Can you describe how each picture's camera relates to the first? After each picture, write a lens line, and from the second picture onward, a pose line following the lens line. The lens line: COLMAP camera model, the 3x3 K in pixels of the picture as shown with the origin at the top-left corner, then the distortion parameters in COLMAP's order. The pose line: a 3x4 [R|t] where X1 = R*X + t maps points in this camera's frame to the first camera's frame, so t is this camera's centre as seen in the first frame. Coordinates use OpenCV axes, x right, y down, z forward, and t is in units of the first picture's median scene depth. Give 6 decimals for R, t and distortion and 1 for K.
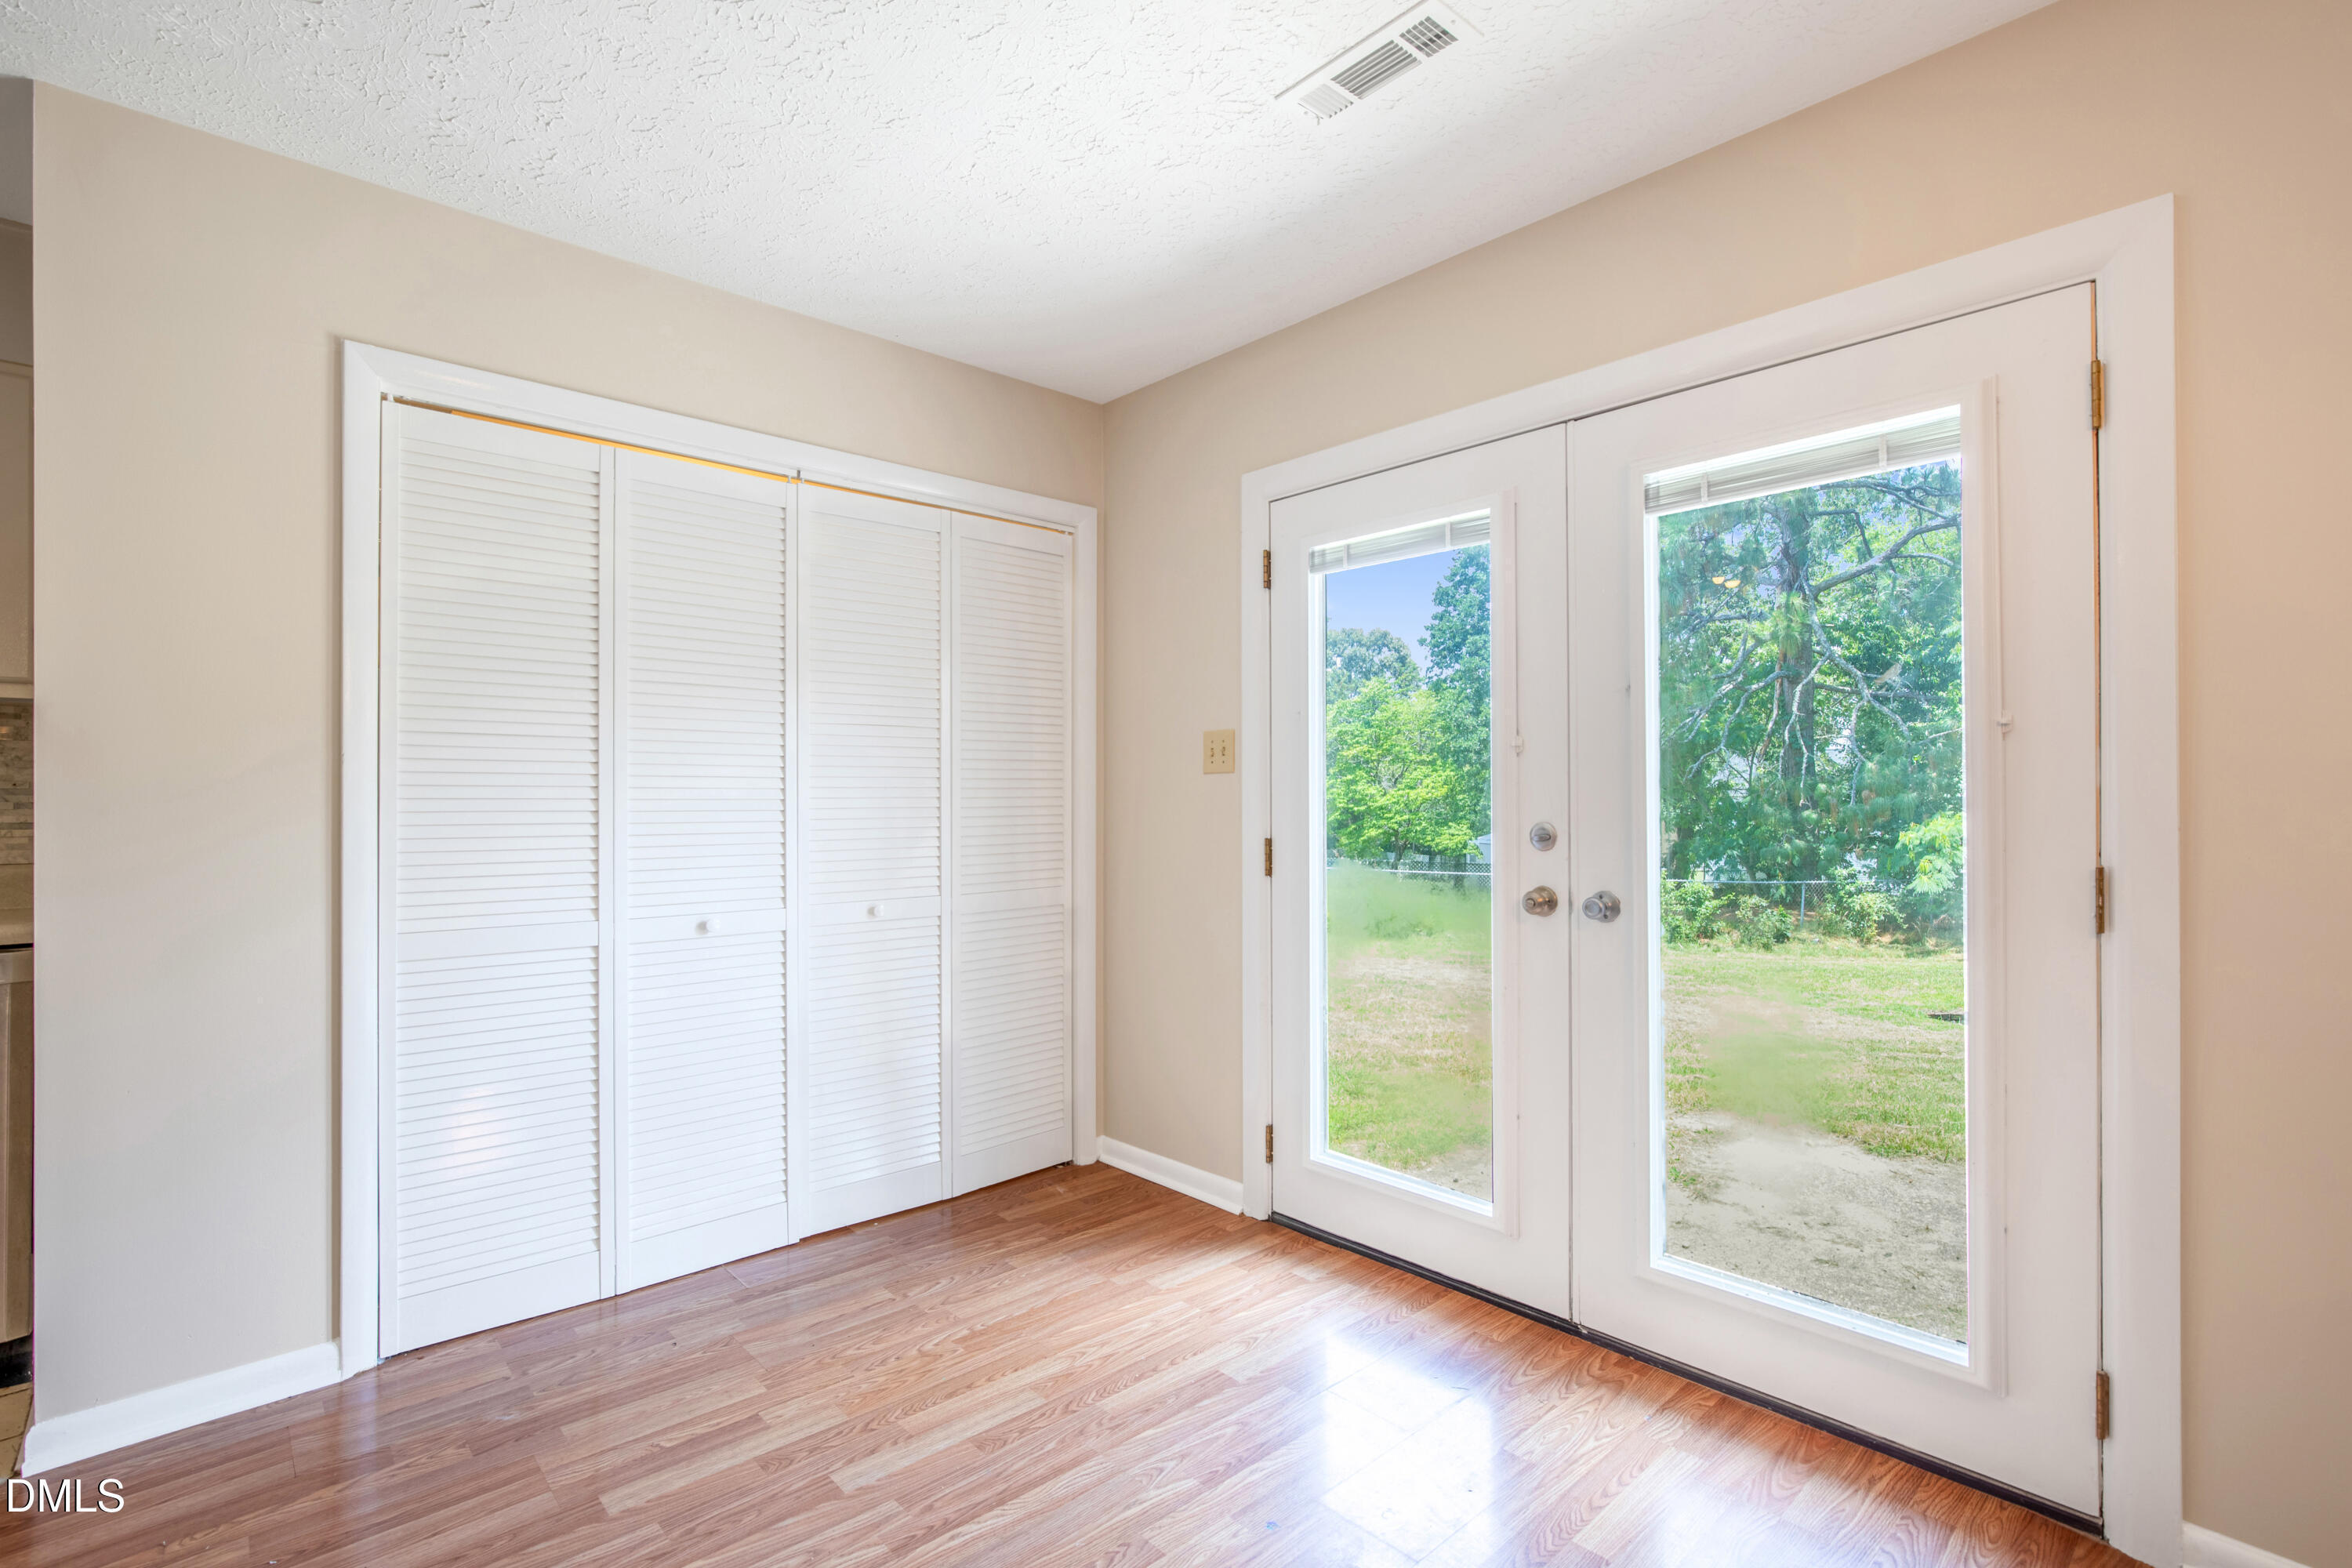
lens RADIAL K [[1107.2, 0, 1186.6], [0, 1107.2, 778.7], [0, 0, 1]] dist [-0.014432, 0.005621]
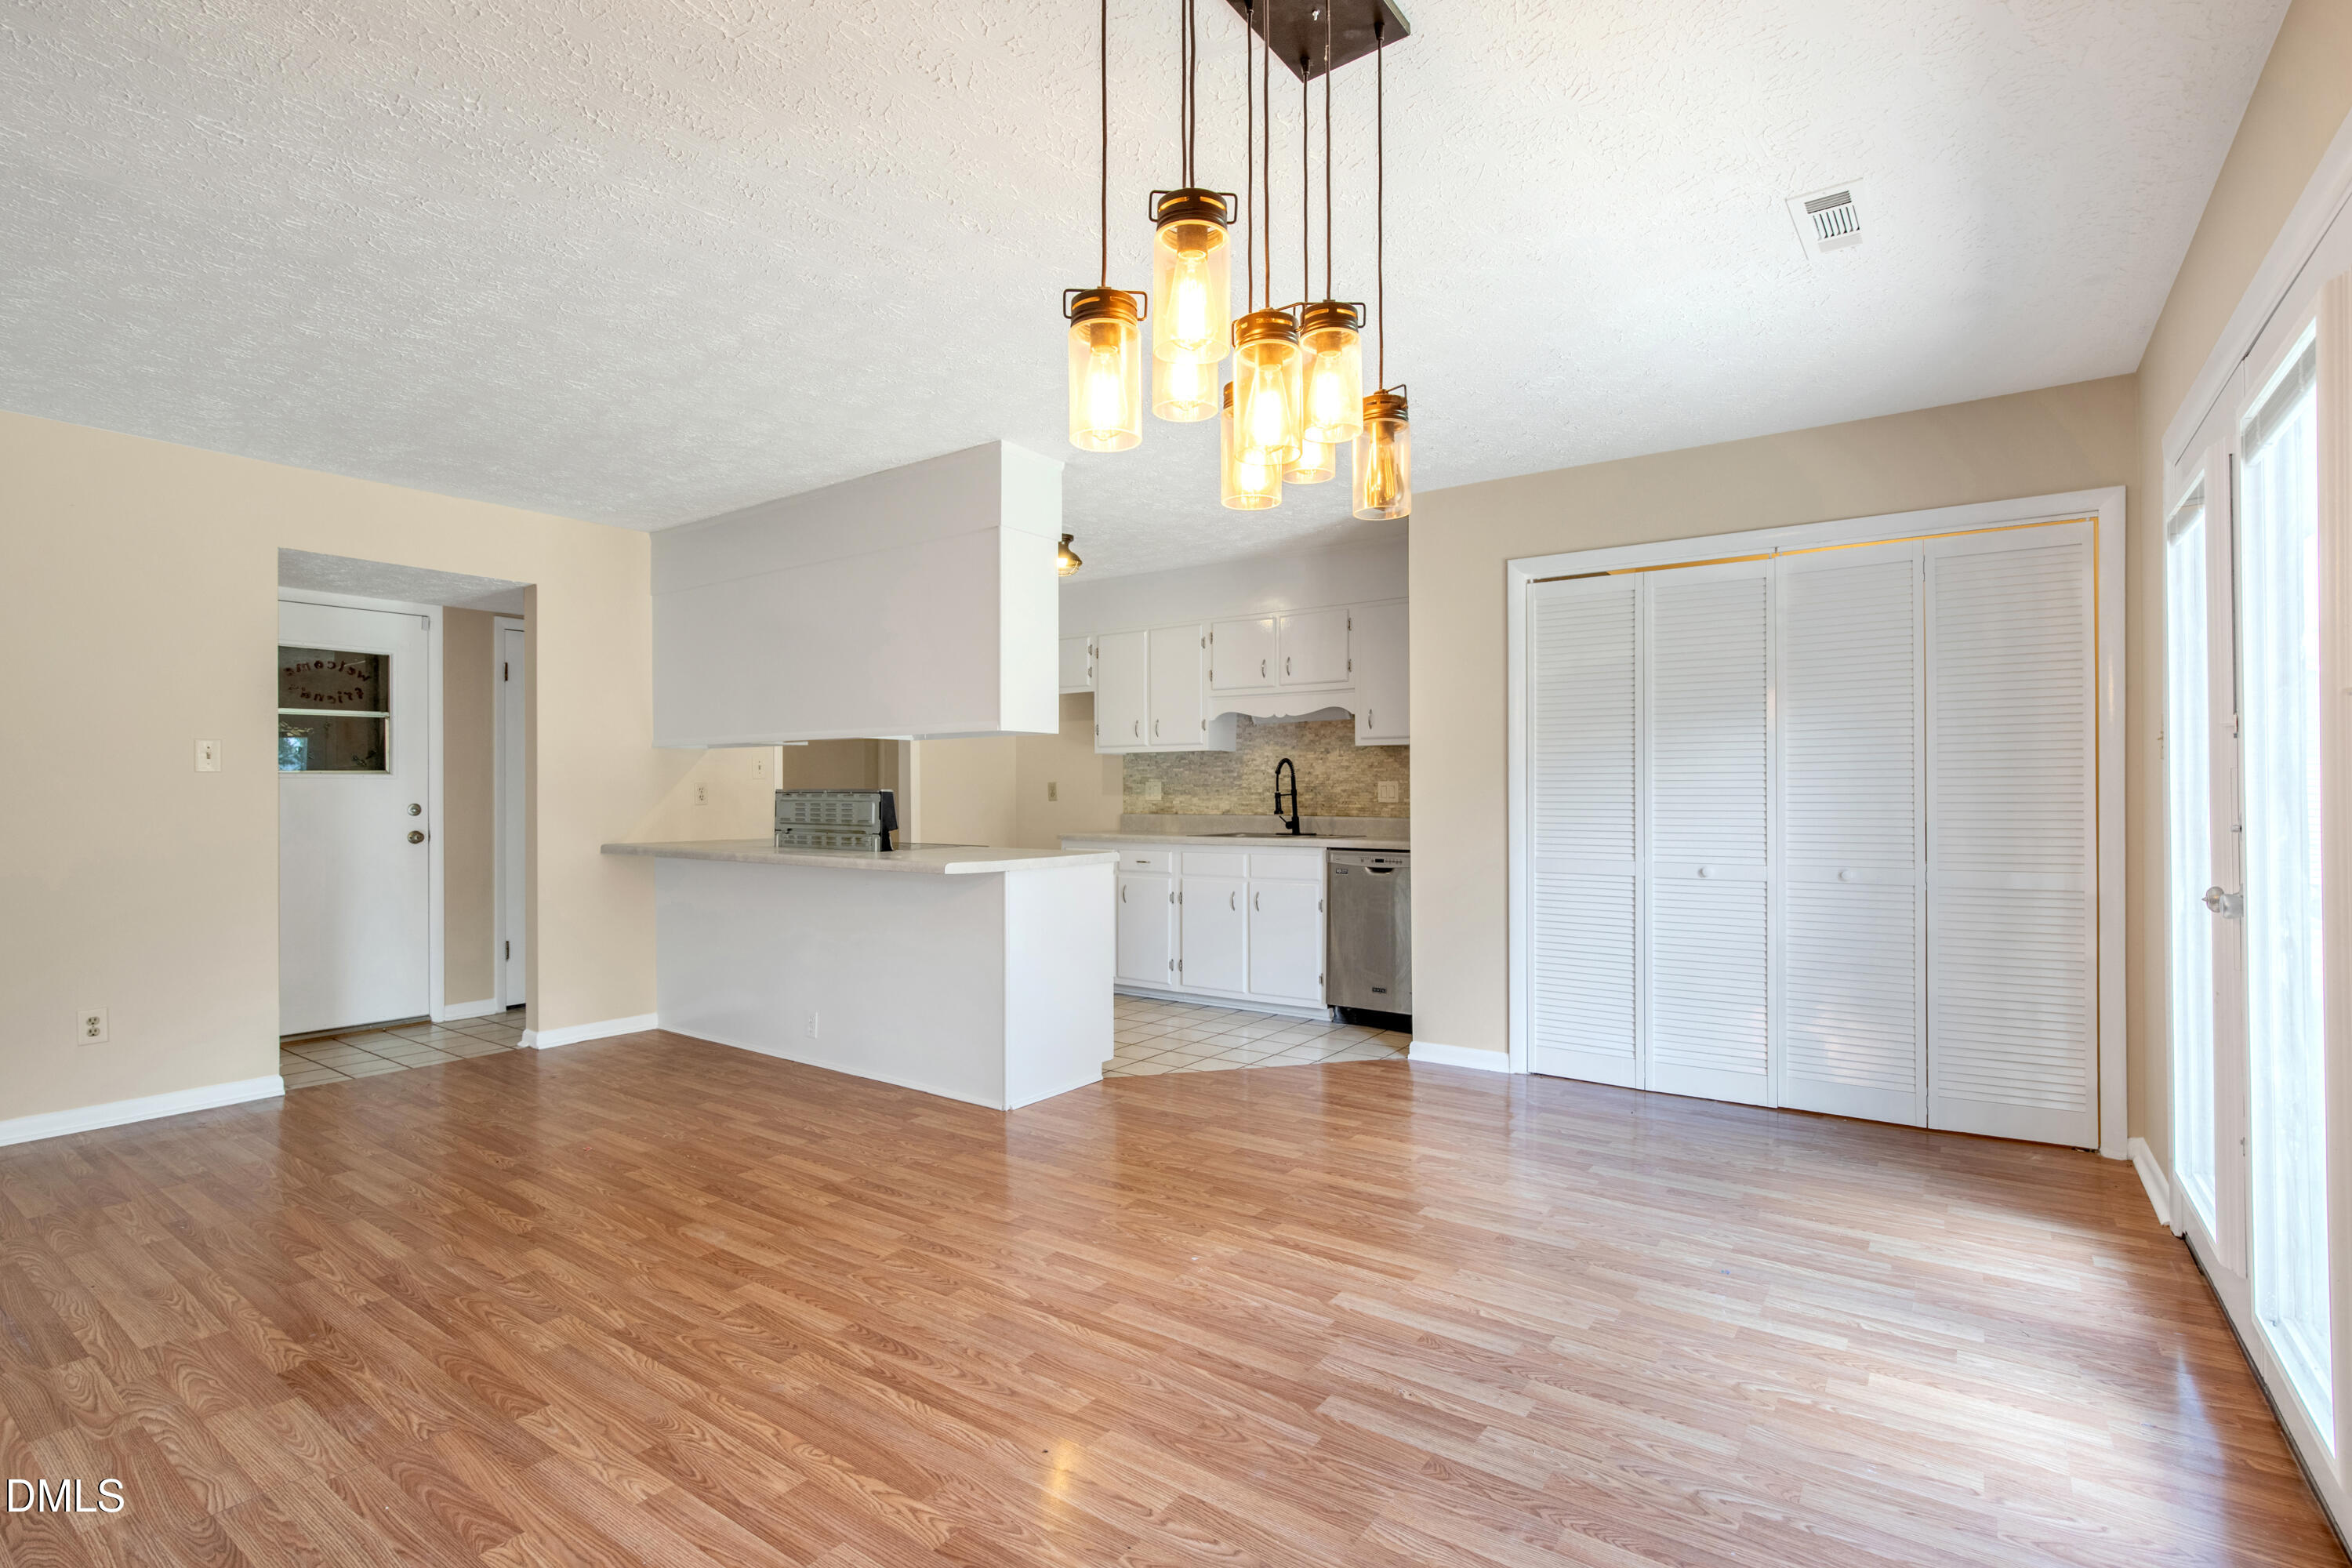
lens RADIAL K [[1107.2, 0, 1187.7], [0, 1107.2, 777.1], [0, 0, 1]] dist [-0.014432, 0.005621]
pose [[0.213179, -0.012309, -0.976936, 0.849566], [0.019430, 0.999776, -0.008357, 0.002185], [0.976820, -0.017201, 0.213370, -0.011554]]
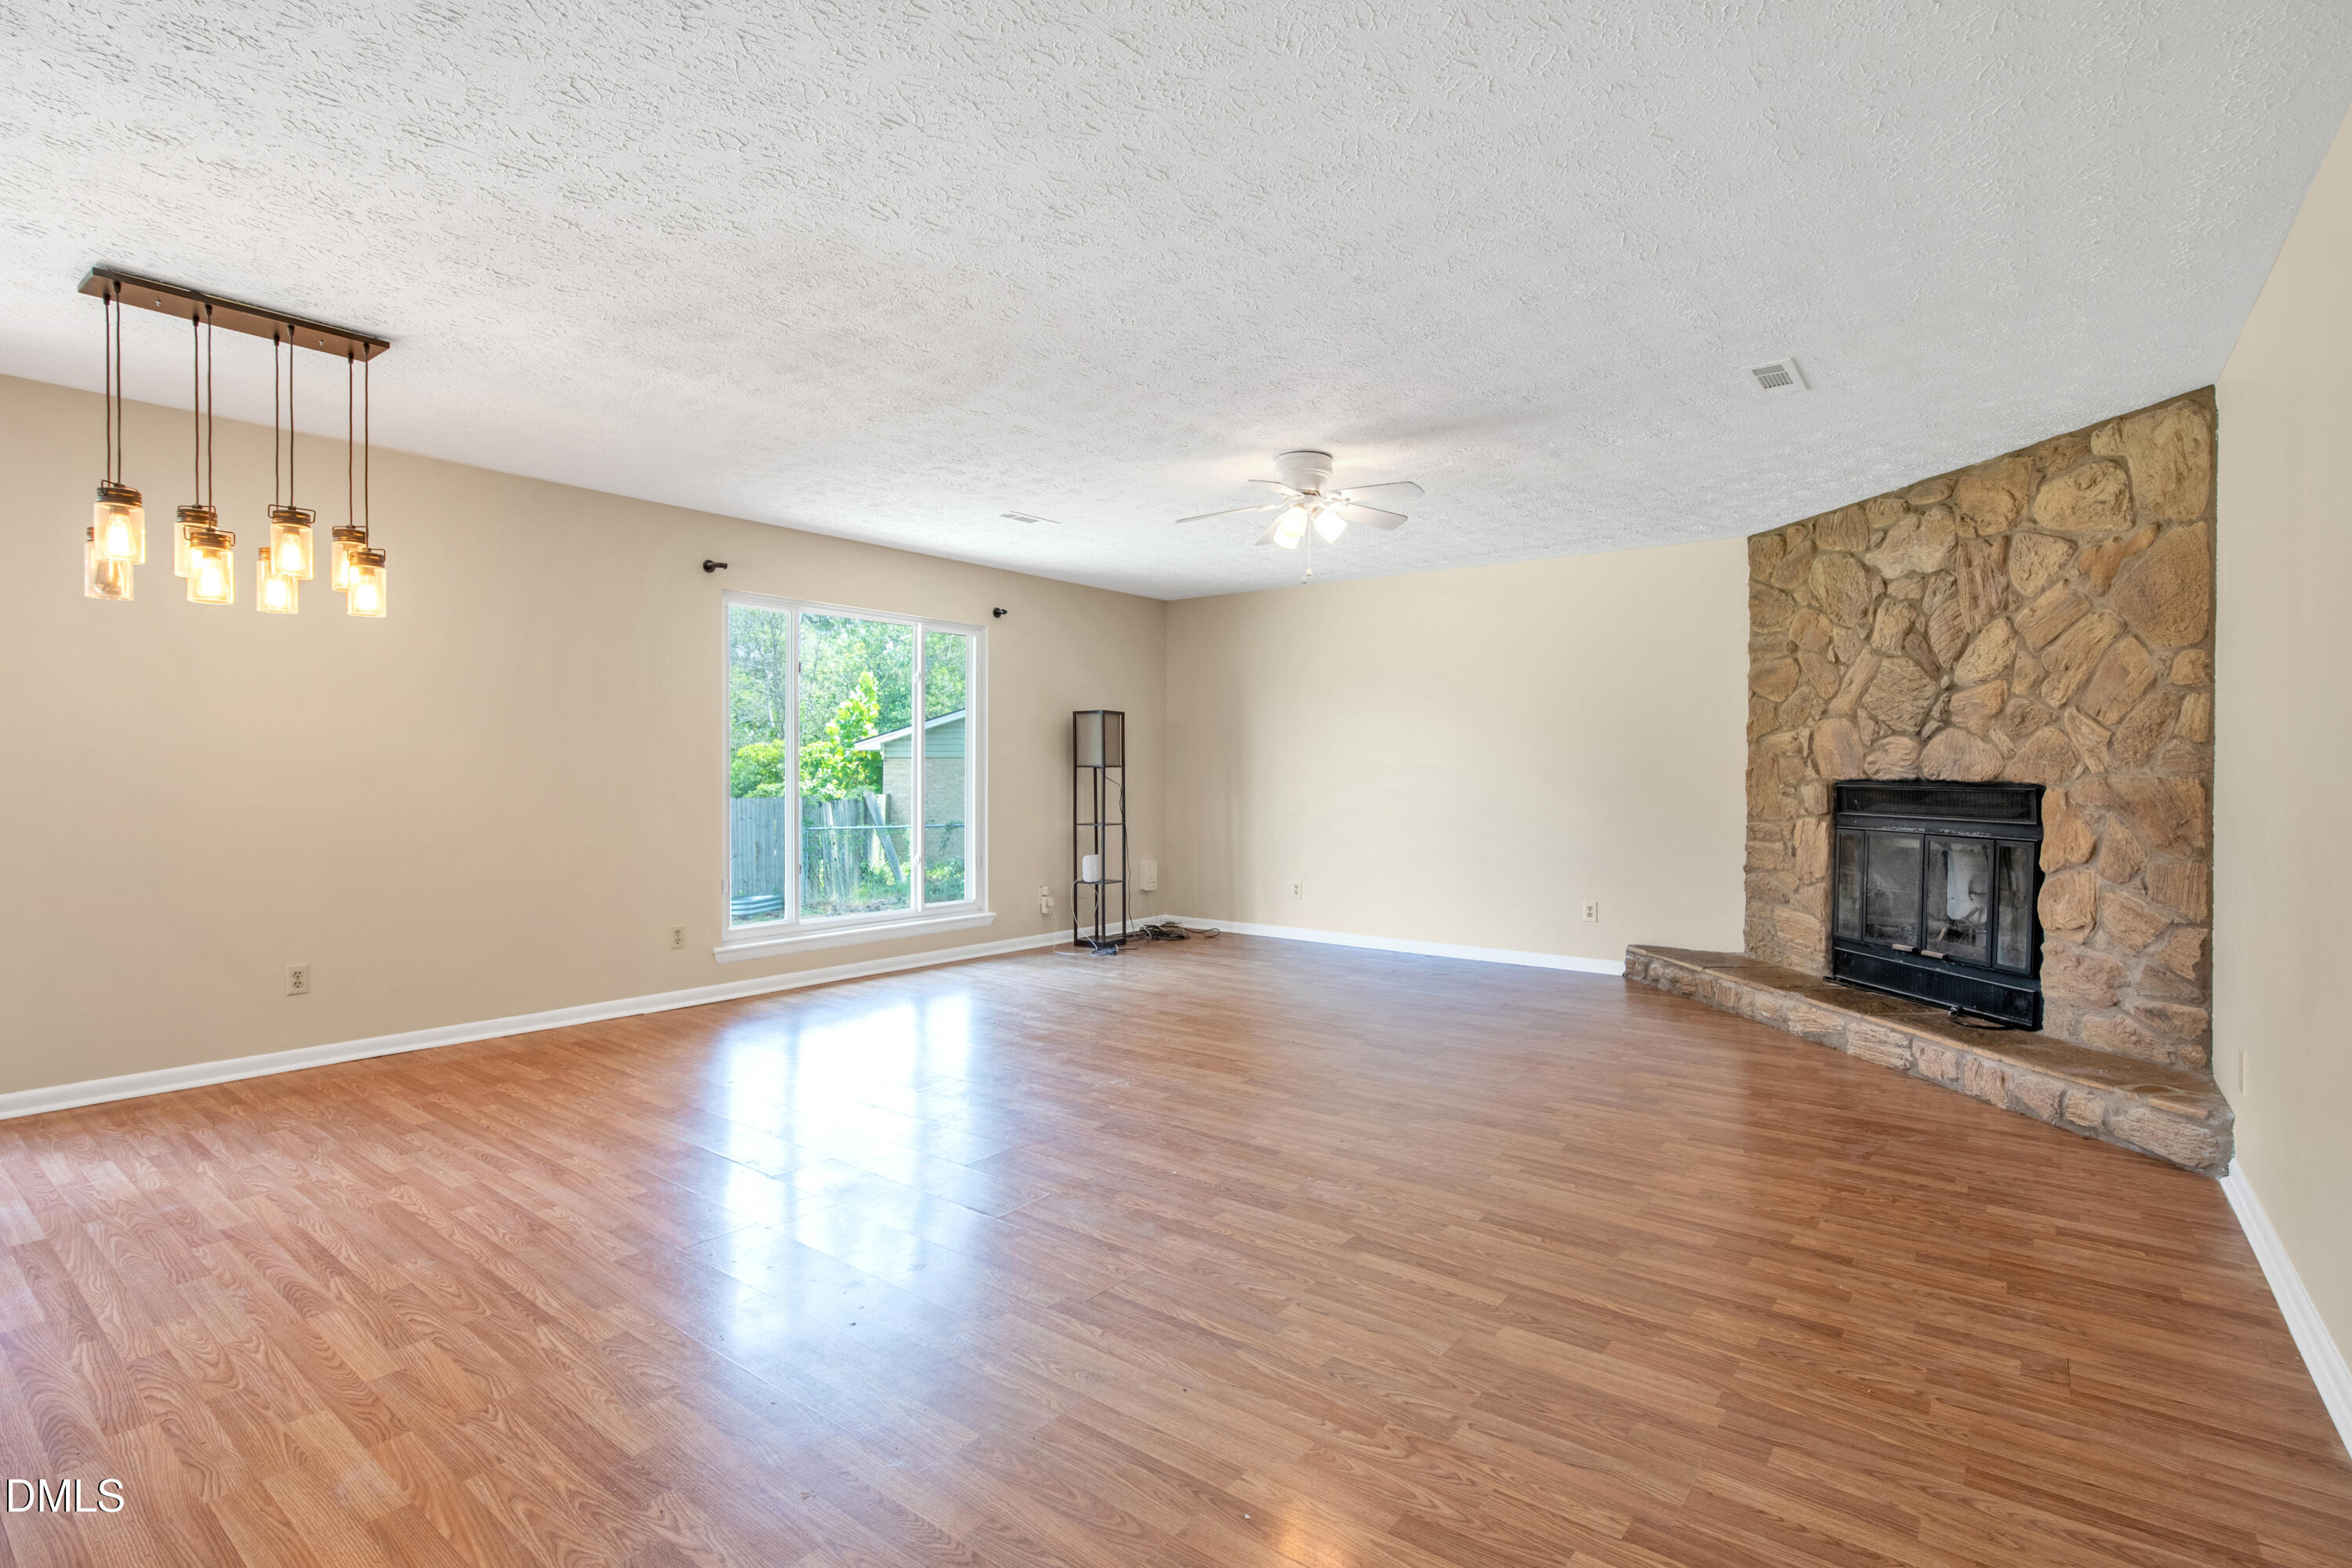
lens RADIAL K [[1107.2, 0, 1197.9], [0, 1107.2, 780.4], [0, 0, 1]] dist [-0.014432, 0.005621]
pose [[-0.184409, -0.007005, 0.982825, -0.919094], [-0.019529, 0.999803, 0.003462, -0.008917], [-0.982656, -0.018555, -0.184510, -0.570105]]
